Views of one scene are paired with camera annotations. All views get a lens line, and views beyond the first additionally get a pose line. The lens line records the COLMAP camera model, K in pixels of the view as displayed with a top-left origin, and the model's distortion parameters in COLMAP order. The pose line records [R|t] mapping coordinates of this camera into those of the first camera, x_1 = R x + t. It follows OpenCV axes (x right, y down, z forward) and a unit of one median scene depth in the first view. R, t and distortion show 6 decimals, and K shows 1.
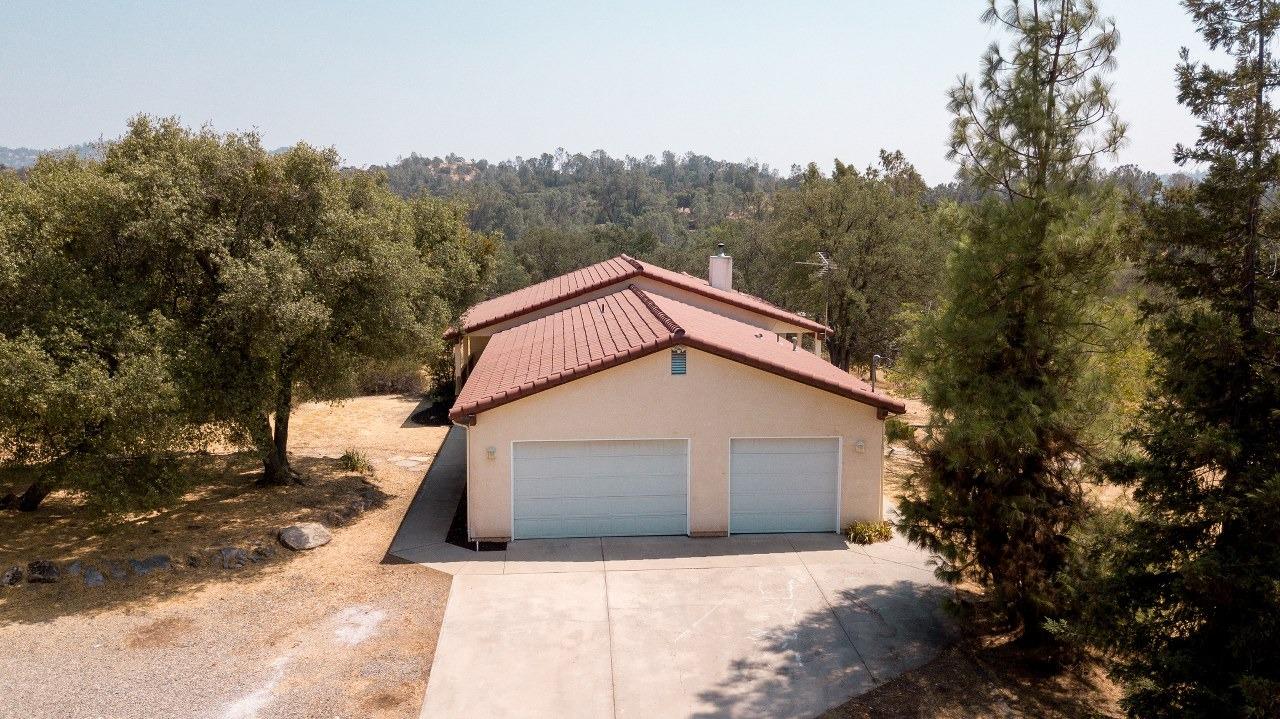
lens RADIAL K [[979.0, 0, 628.2], [0, 979.0, 355.1], [0, 0, 1]] dist [0.000782, 0.013407]
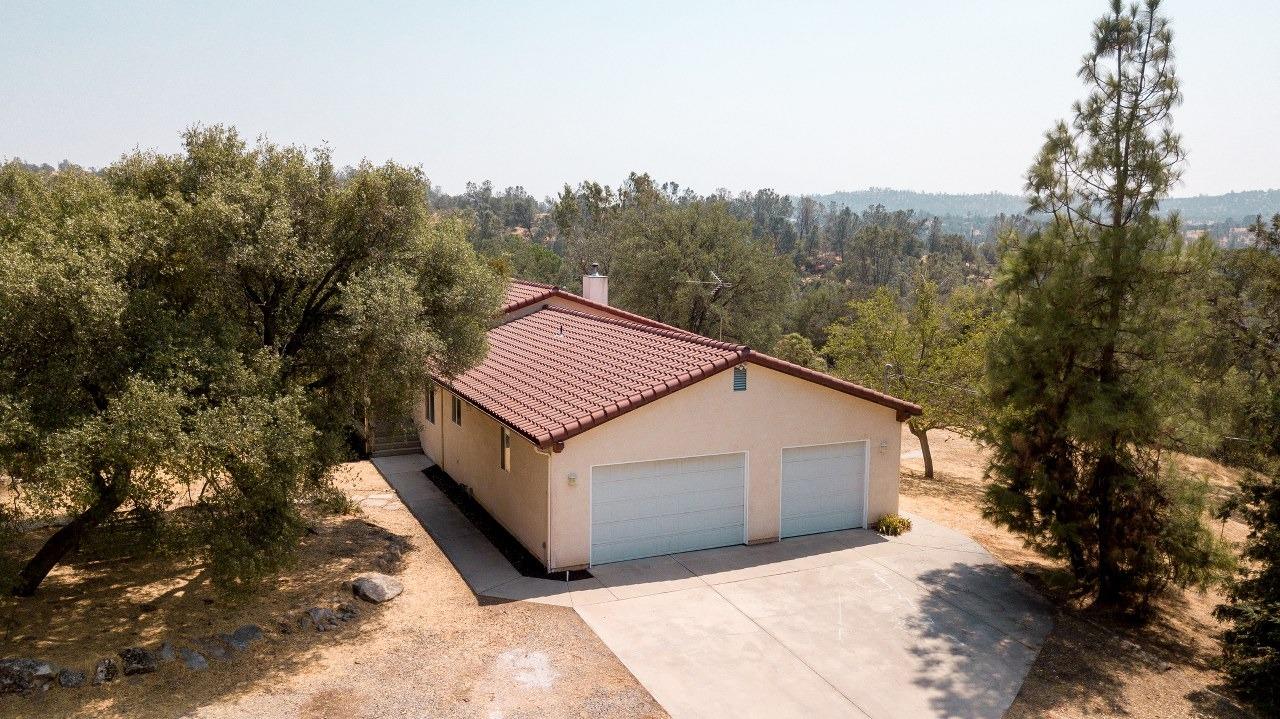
lens RADIAL K [[979.0, 0, 628.2], [0, 979.0, 355.1], [0, 0, 1]] dist [0.000782, 0.013407]
pose [[0.944901, -0.039480, 0.324968, -0.425932], [0.045071, 0.998937, -0.009690, -0.013866], [-0.324240, 0.023803, 0.945675, 0.053347]]
